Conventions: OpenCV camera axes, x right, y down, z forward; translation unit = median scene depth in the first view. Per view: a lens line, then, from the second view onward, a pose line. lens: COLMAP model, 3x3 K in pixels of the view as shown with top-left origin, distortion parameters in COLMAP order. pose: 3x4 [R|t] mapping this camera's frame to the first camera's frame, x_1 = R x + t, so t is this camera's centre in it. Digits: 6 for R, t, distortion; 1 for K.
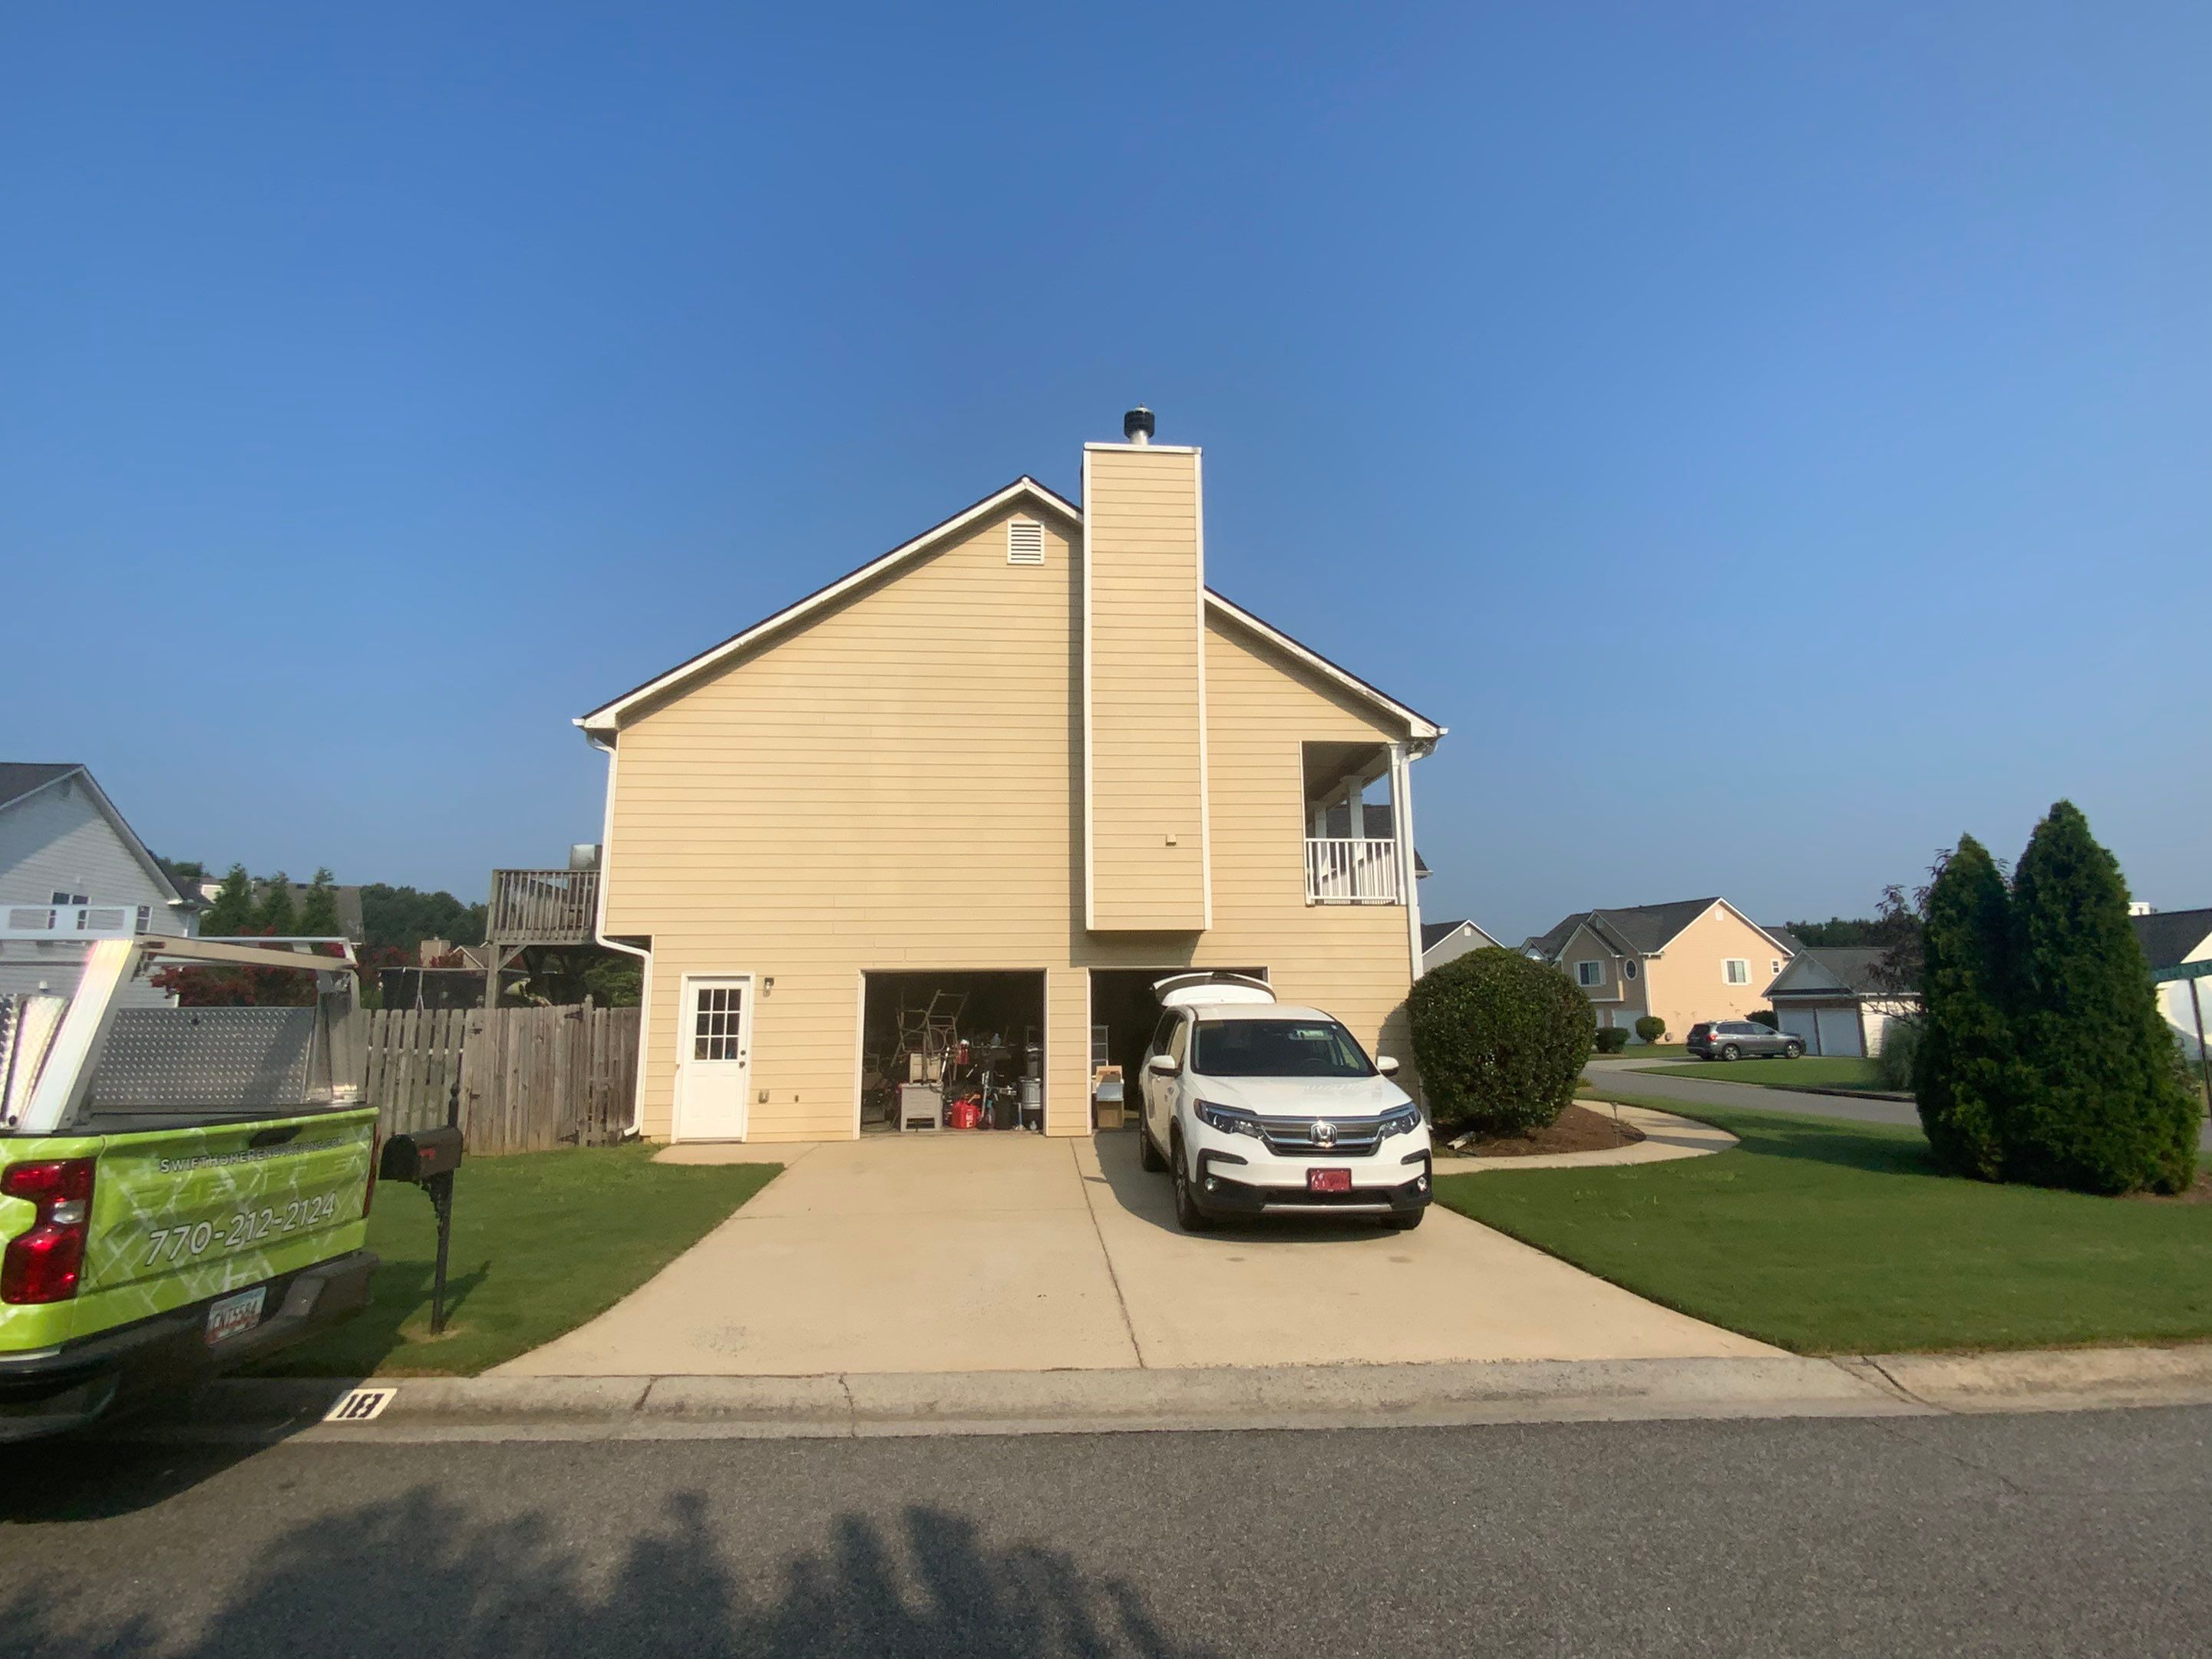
lens RADIAL K [[1064.2, 0, 1096.2], [0, 1064.2, 858.3], [0, 0, 1]] dist [0.000130, -0.000320]
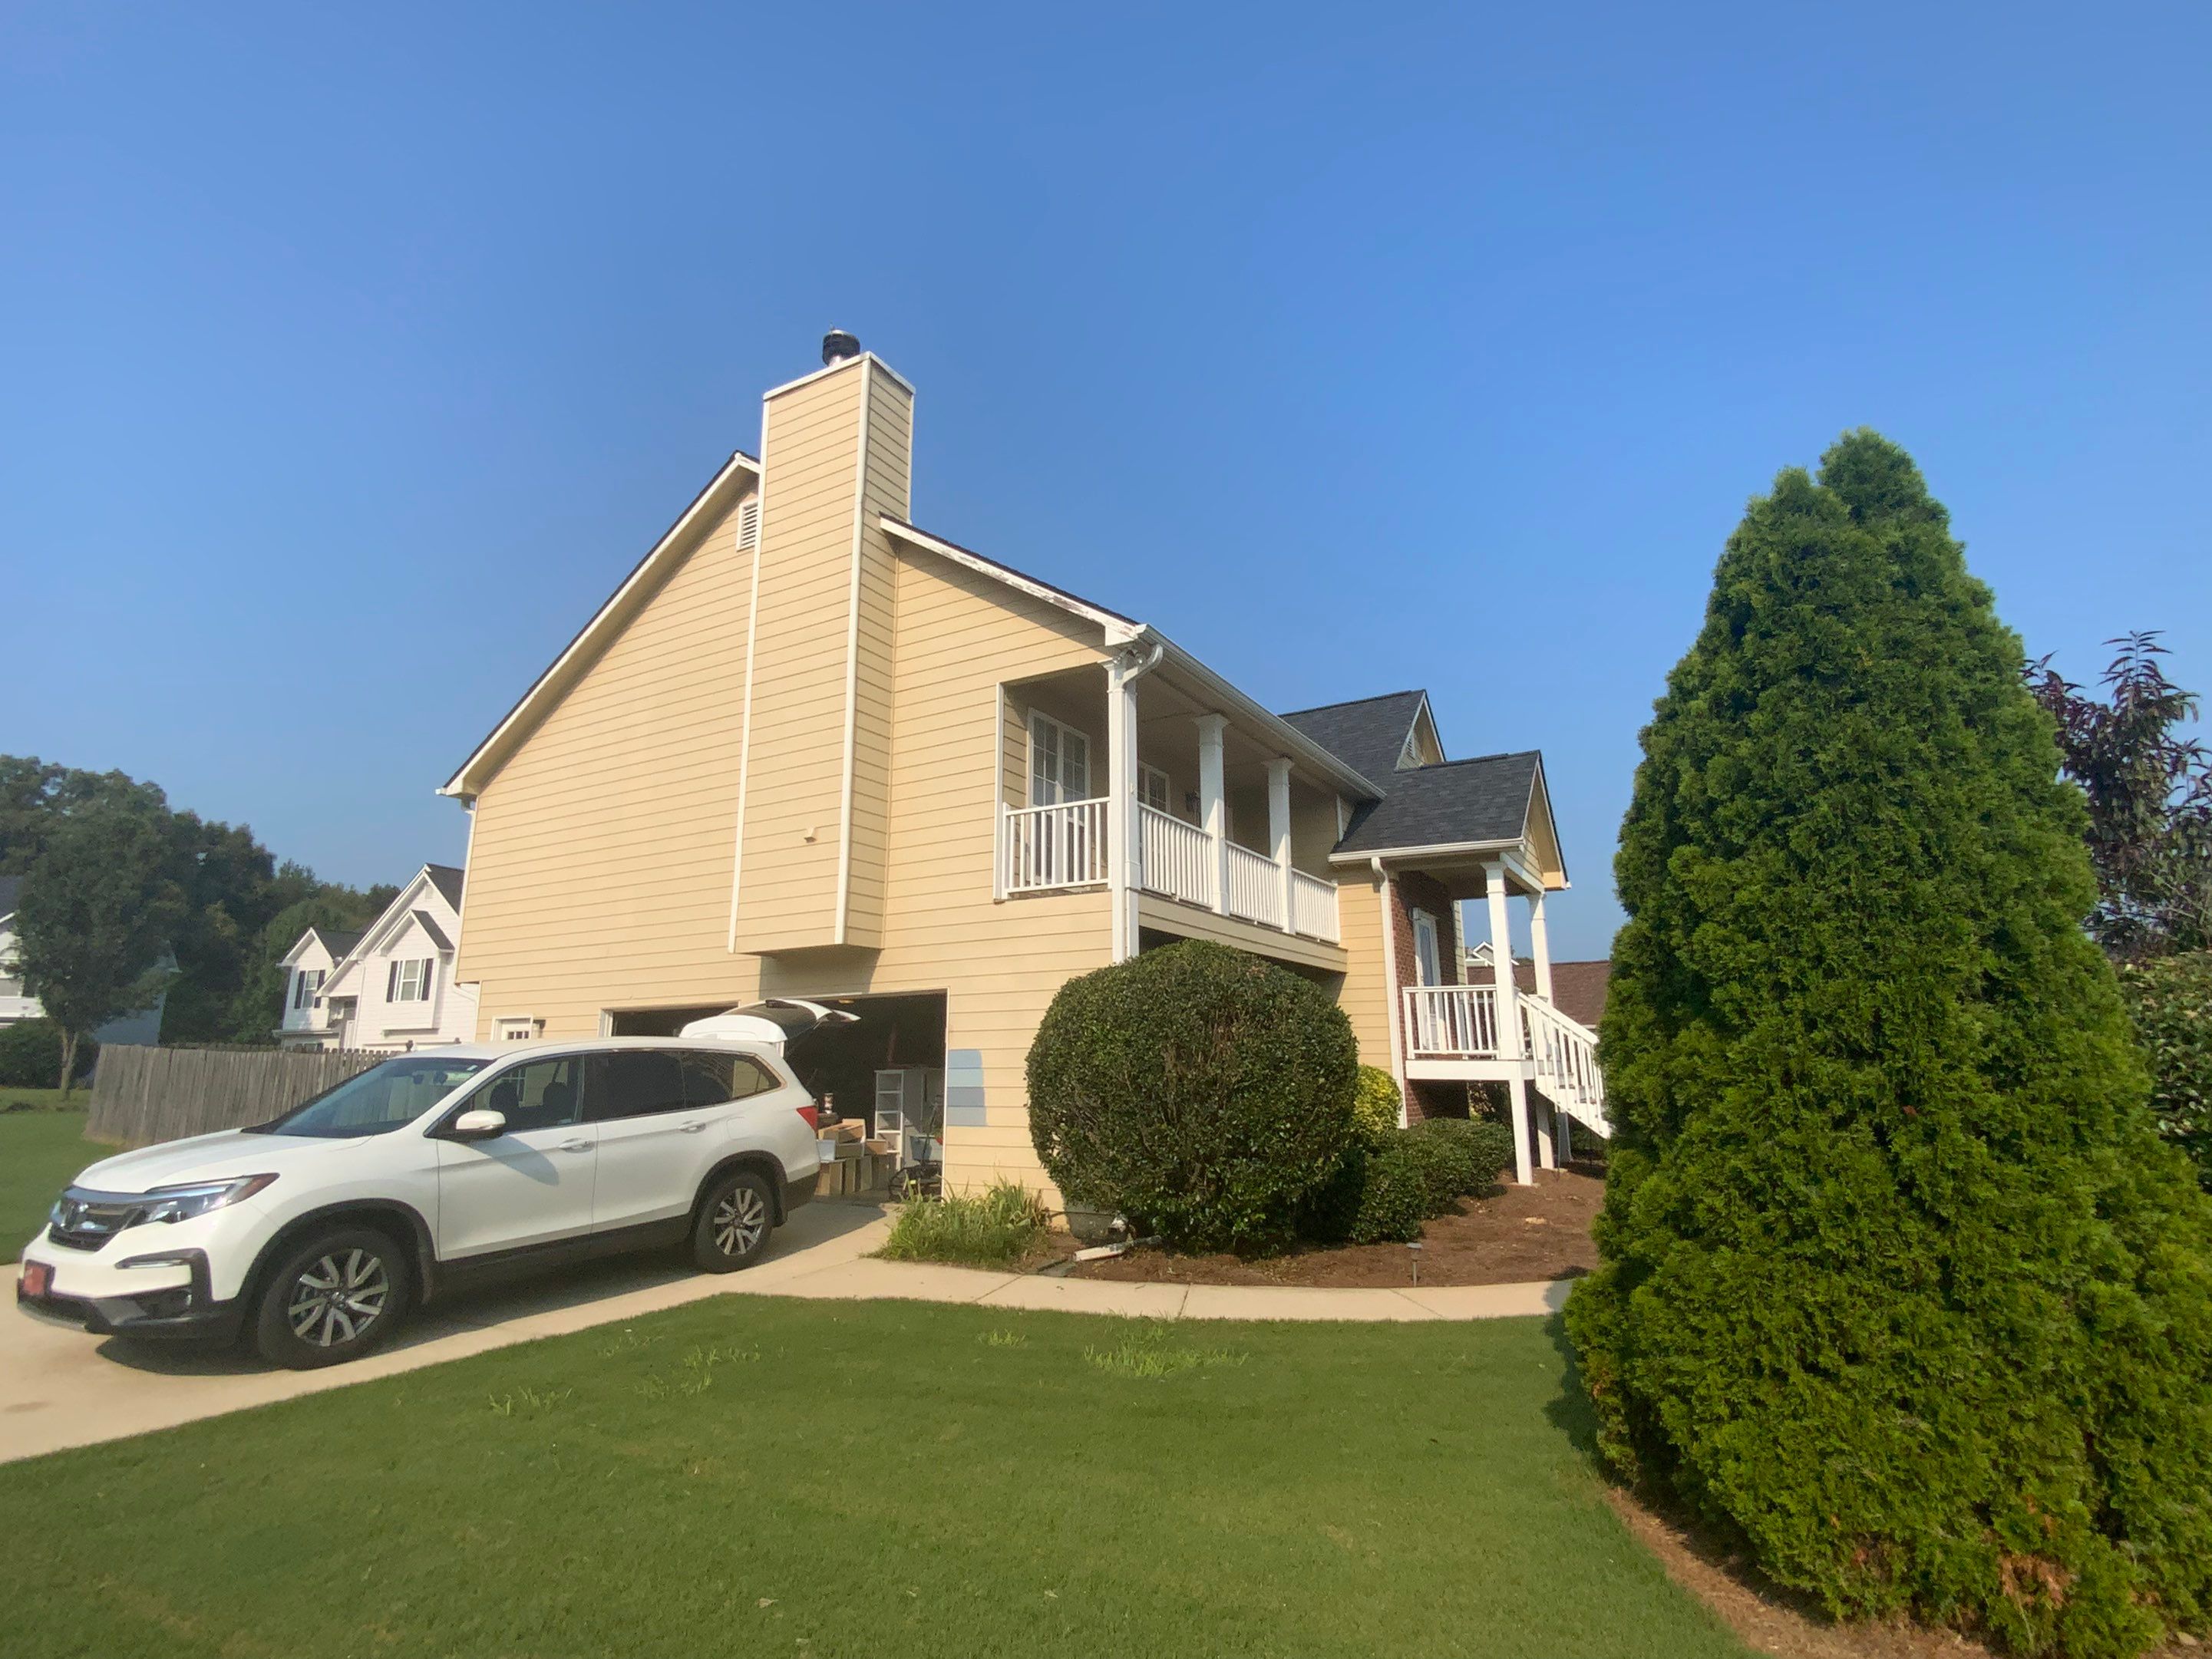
lens RADIAL K [[1082.3, 0, 1106.0], [0, 1082.3, 829.5], [0, 0, 1]] dist [0.059601, -0.032082]
pose [[0.827162, -0.116689, -0.549715, 0.801259], [0.077466, 0.992542, -0.094126, 0.084934], [0.556599, 0.035273, 0.830032, 0.498798]]
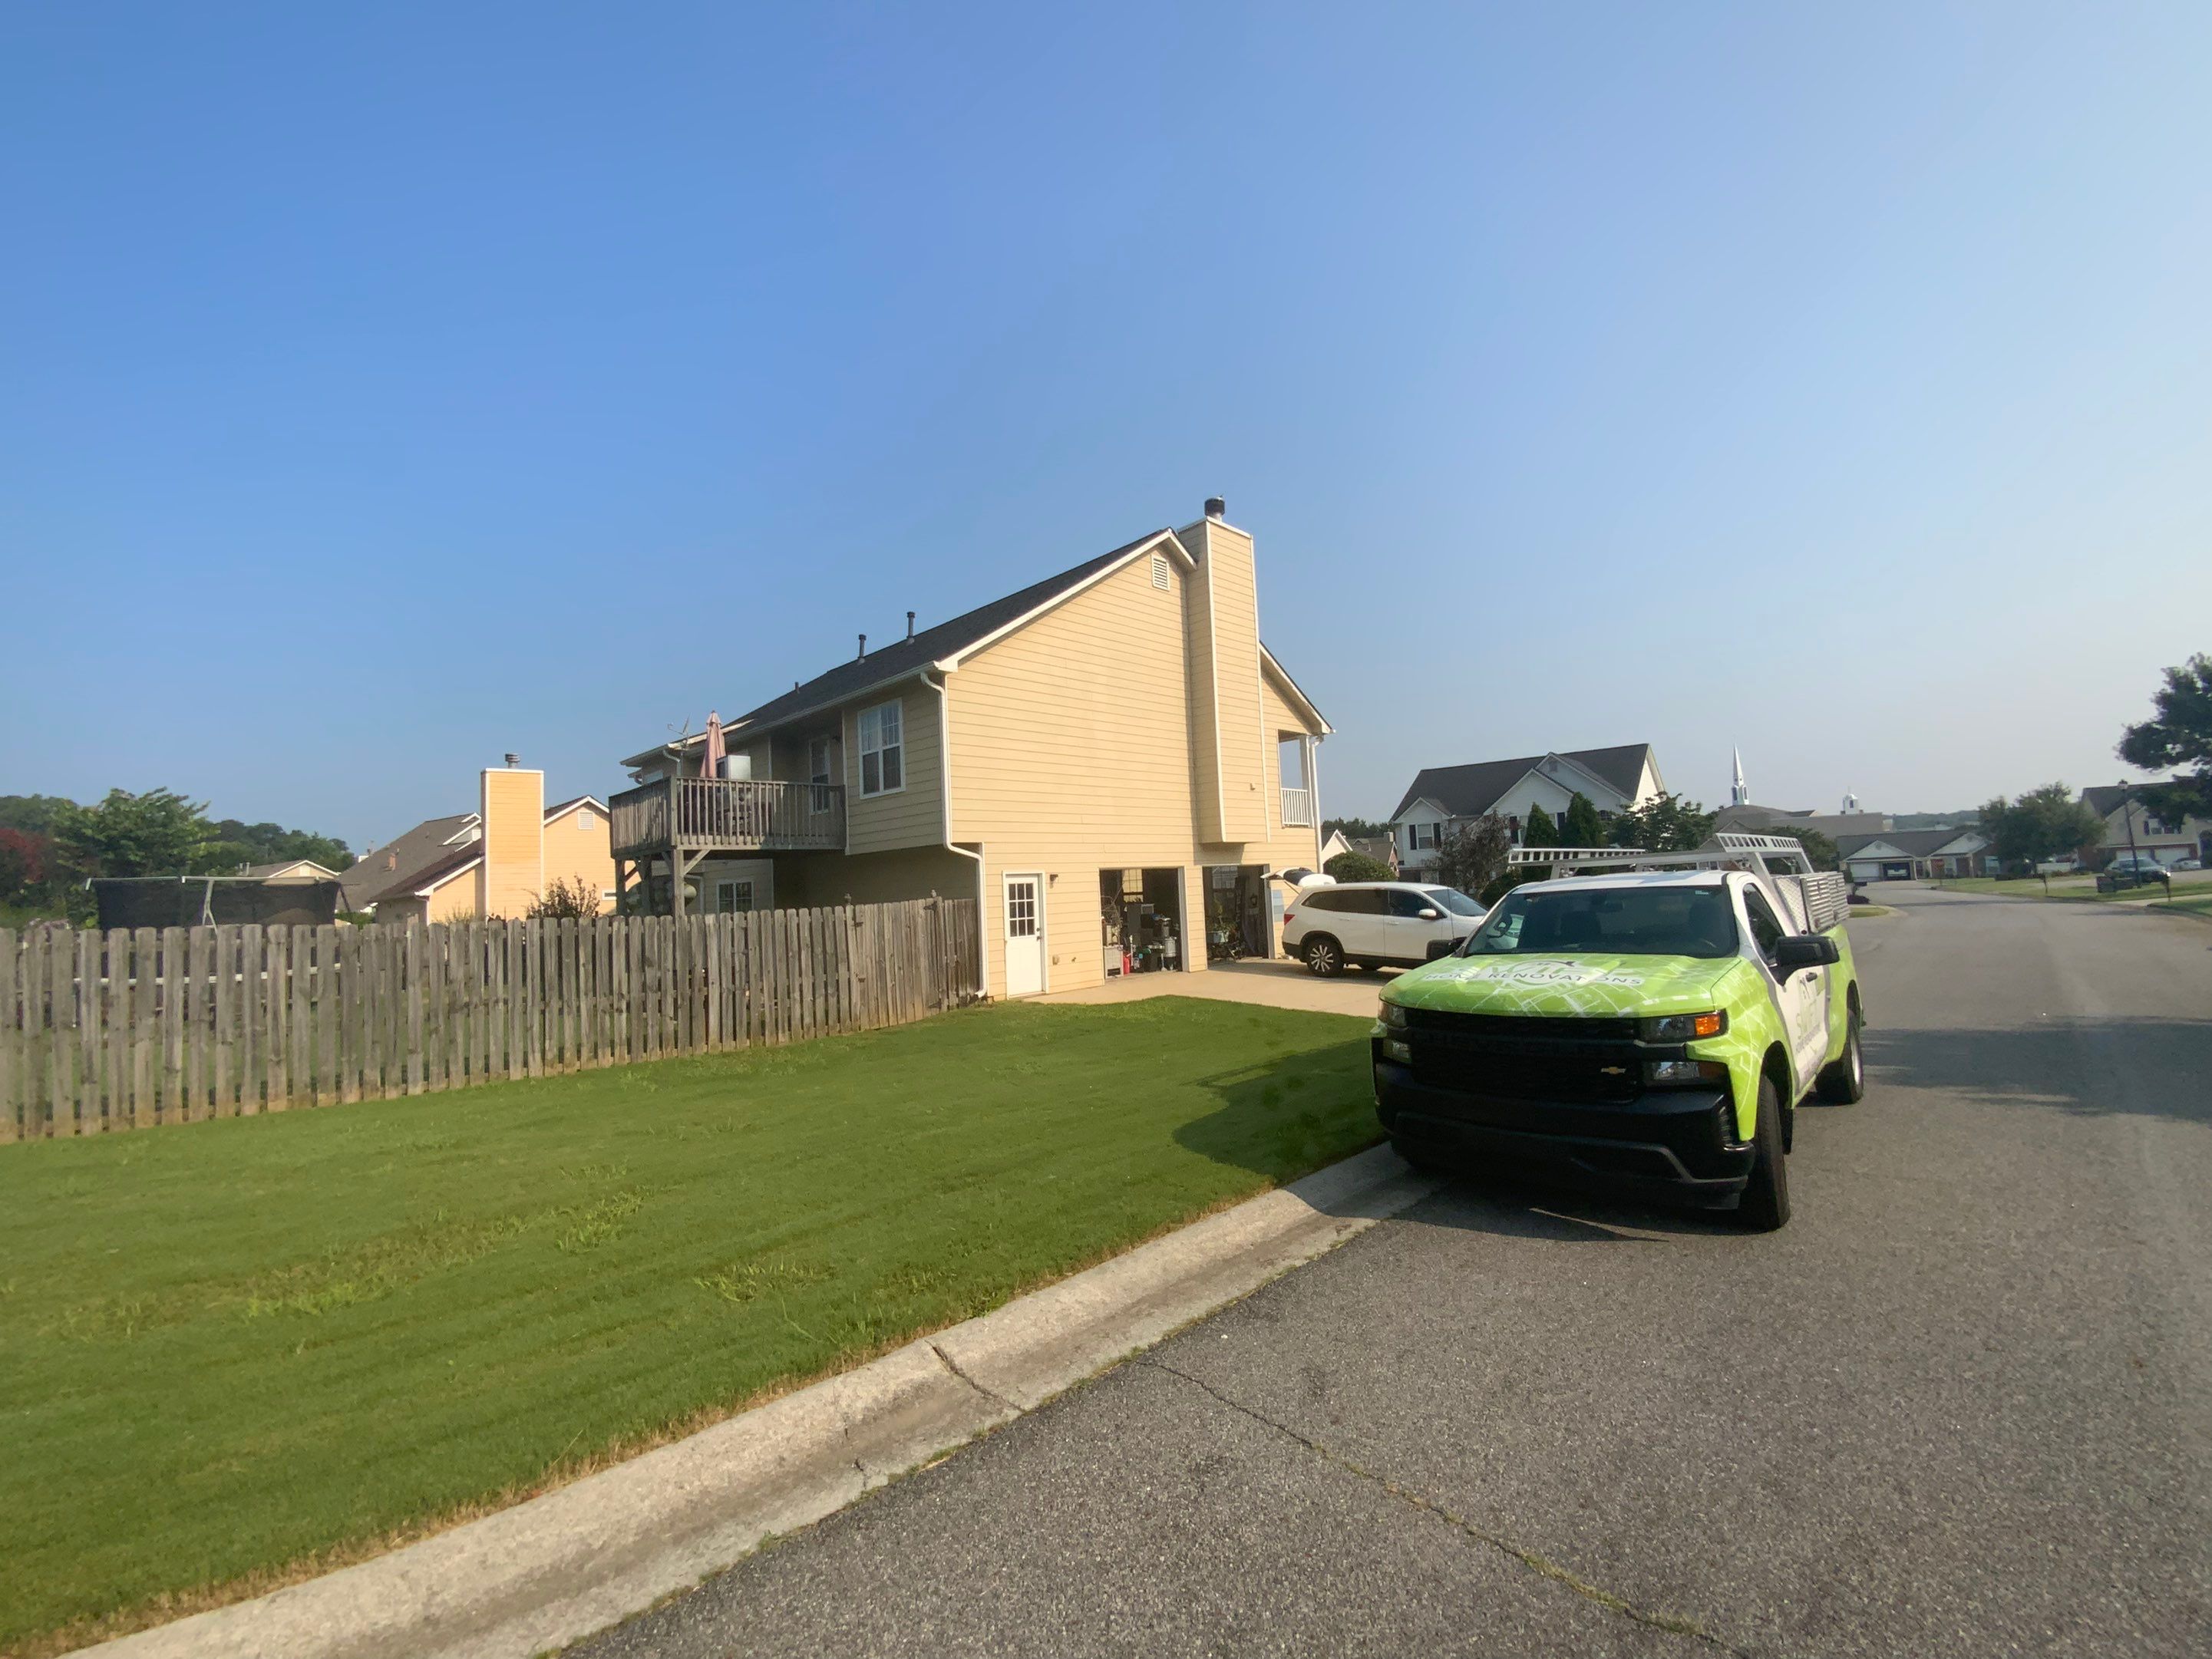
lens RADIAL K [[1018.4, 0, 1135.8], [0, 1018.4, 860.7], [0, 0, 1]] dist [0.027007, 0.000198]
pose [[0.693933, -0.006613, 0.720009, -1.340726], [-0.061510, 0.995758, 0.068429, -0.000879], [-0.717407, -0.091773, 0.690583, 0.029190]]
